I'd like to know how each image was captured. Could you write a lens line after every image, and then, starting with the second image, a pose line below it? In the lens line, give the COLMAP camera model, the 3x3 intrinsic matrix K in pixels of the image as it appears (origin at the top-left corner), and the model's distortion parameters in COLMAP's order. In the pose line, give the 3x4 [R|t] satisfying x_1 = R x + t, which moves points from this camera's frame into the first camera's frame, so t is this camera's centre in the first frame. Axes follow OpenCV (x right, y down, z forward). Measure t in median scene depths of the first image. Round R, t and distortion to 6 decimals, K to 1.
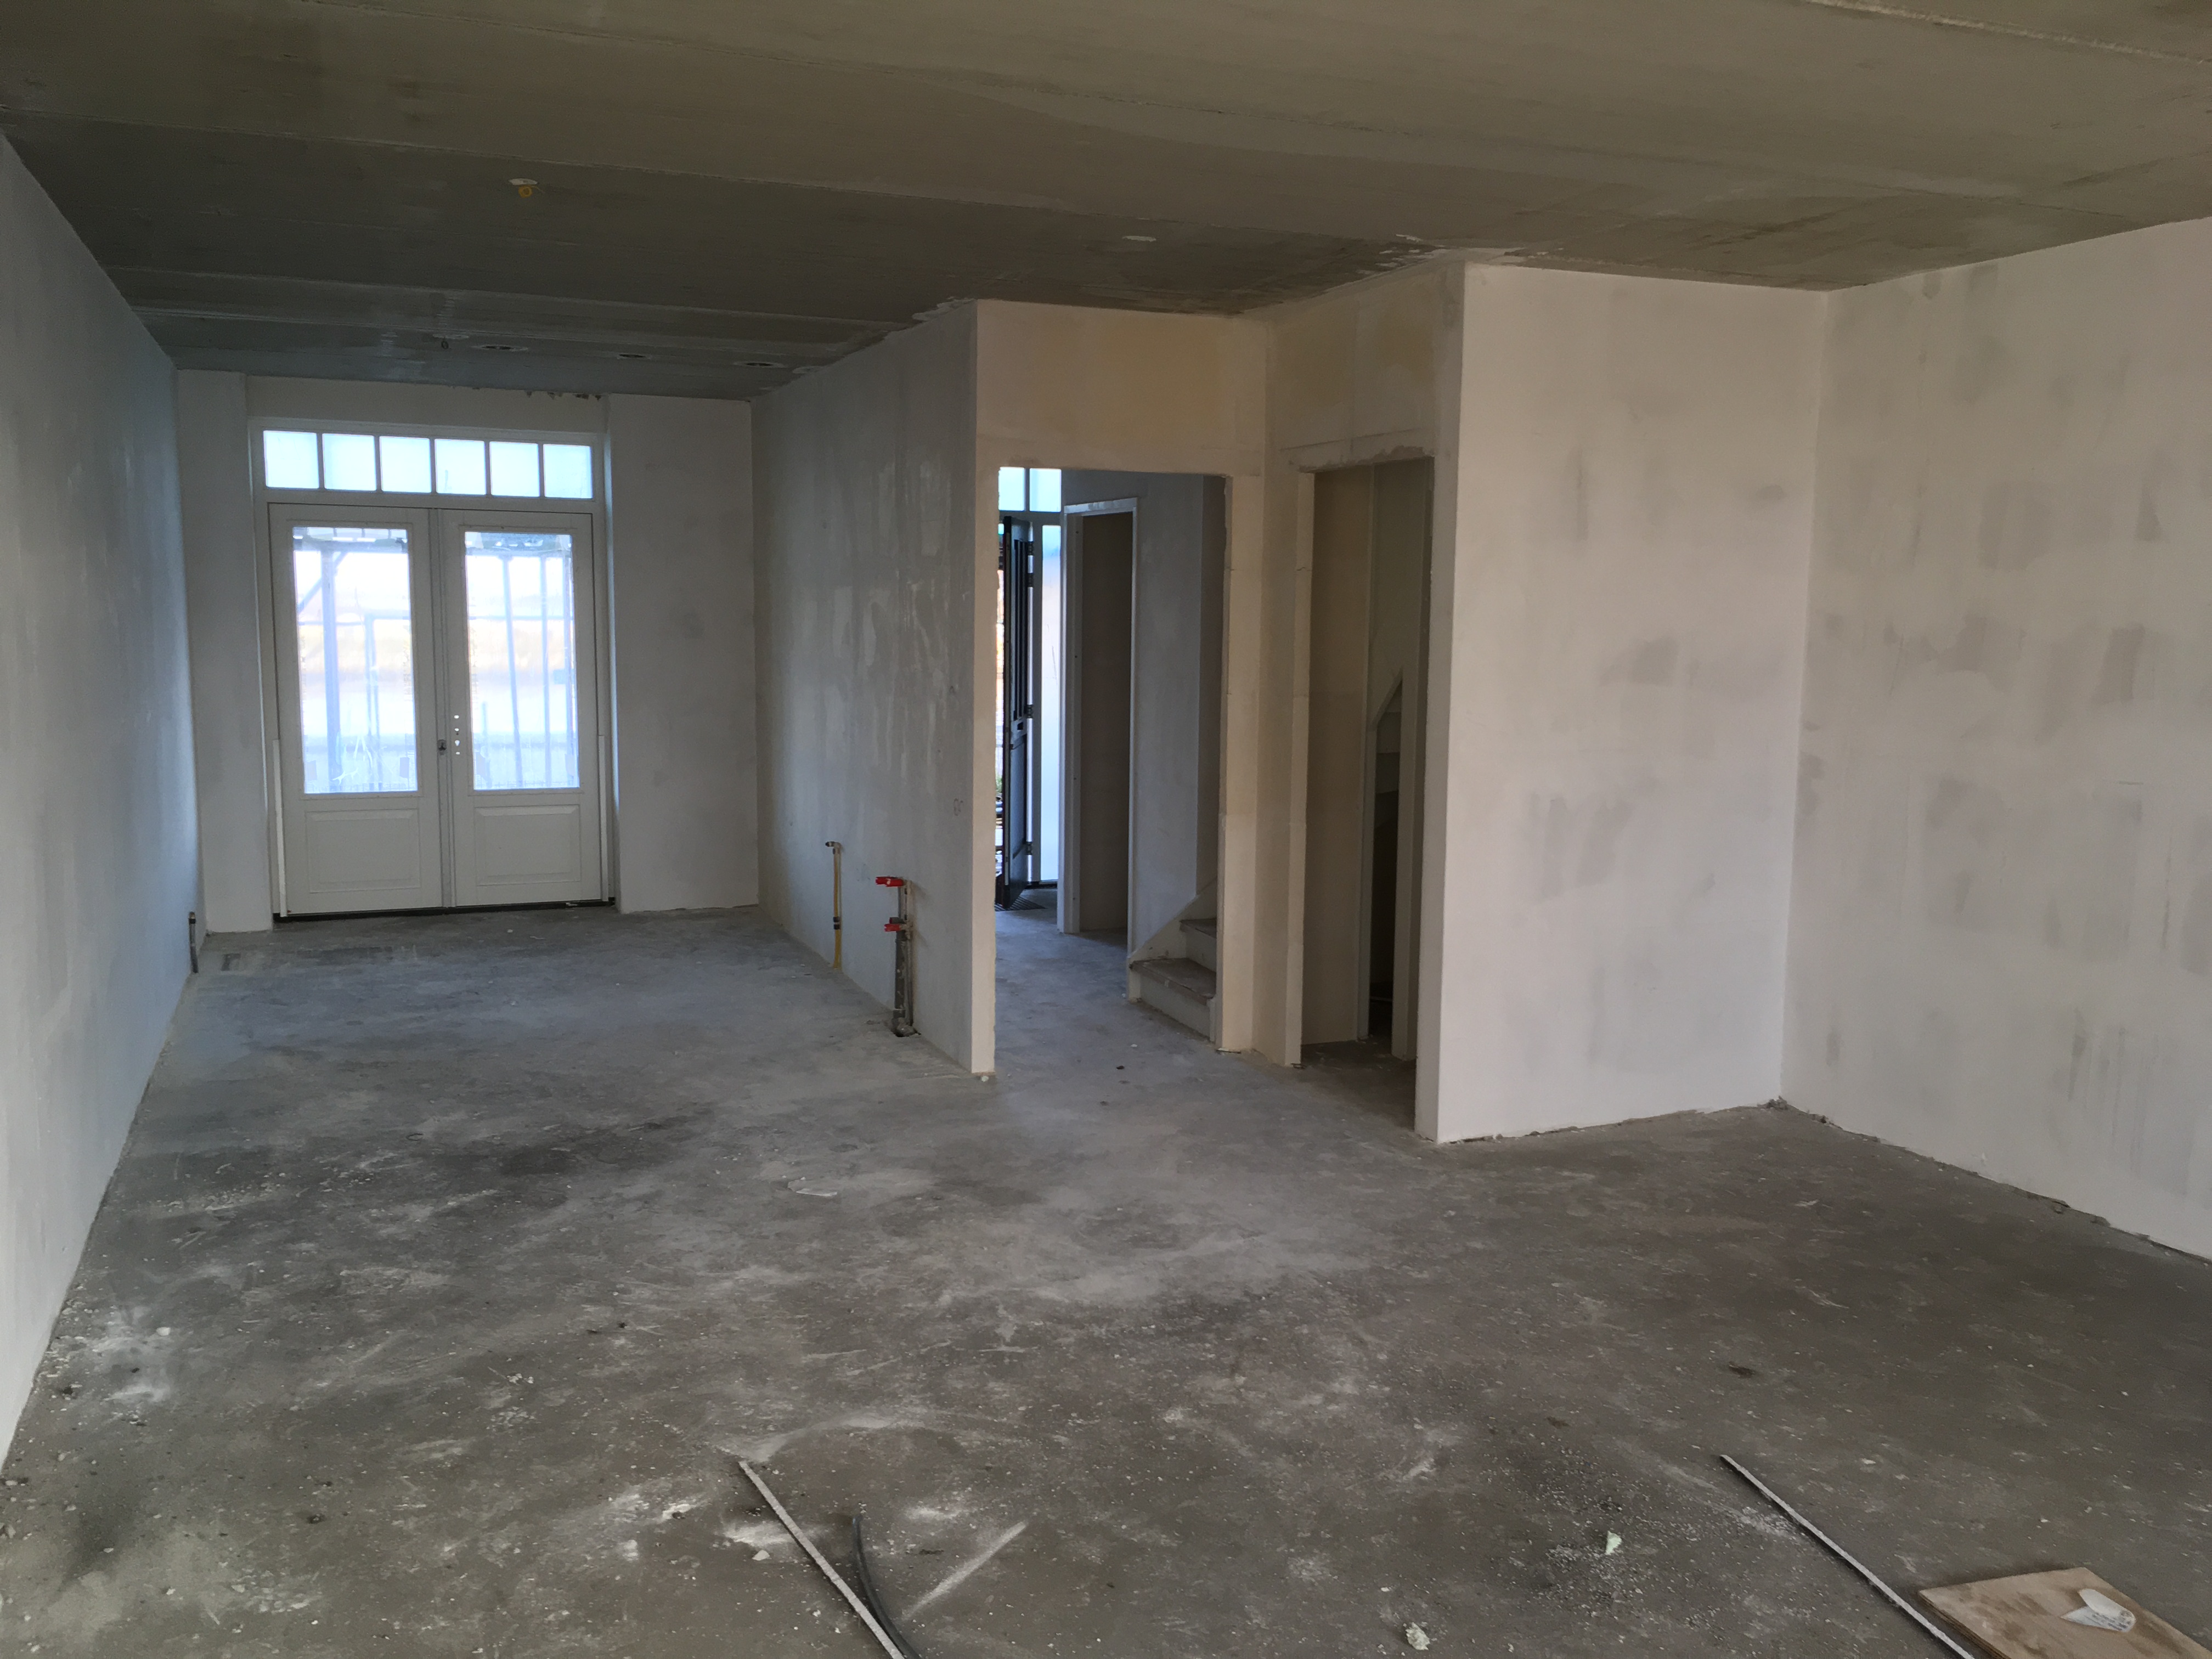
lens RADIAL K [[1873.6, 0, 1106.0], [0, 1873.6, 829.5], [0, 0, 1]] dist [0.083410, -0.104272]
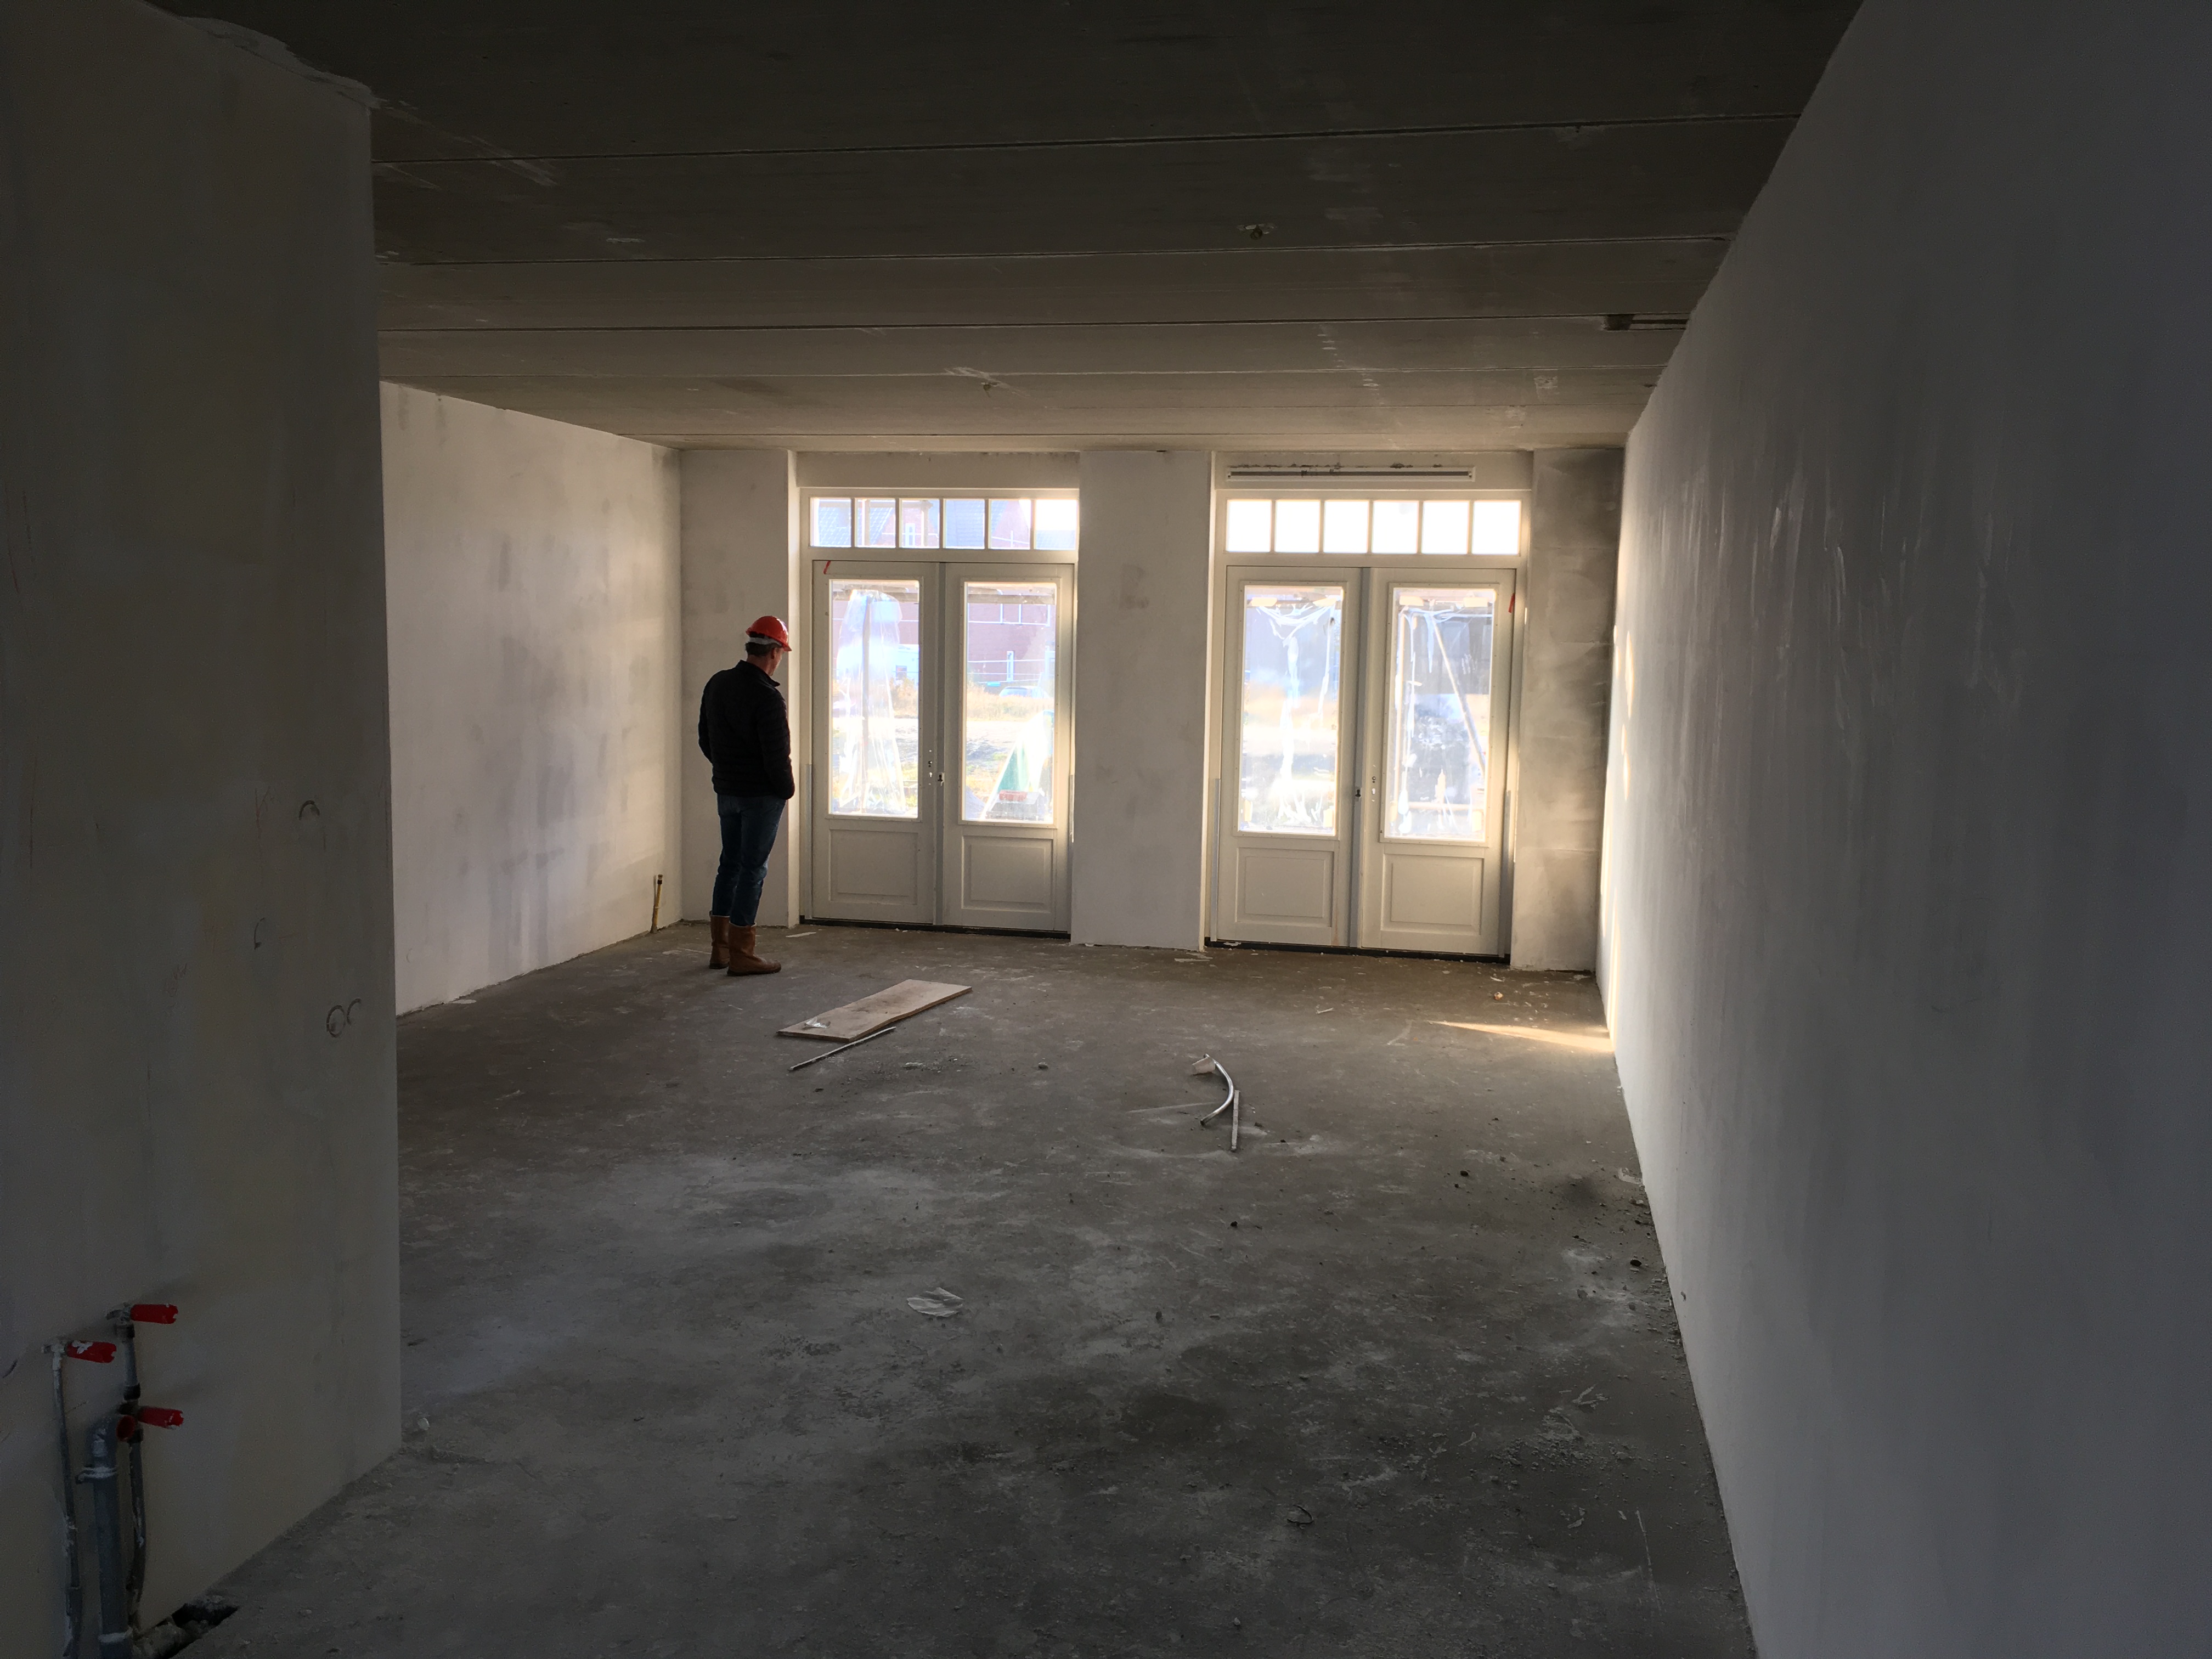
lens RADIAL K [[1873.6, 0, 1106.0], [0, 1873.6, 829.5], [0, 0, 1]] dist [0.083410, -0.104272]
pose [[-0.827332, -0.087754, 0.554816, -0.790704], [0.038091, 0.976683, 0.211280, -0.243729], [-0.560420, 0.195932, -0.804699, 1.849756]]
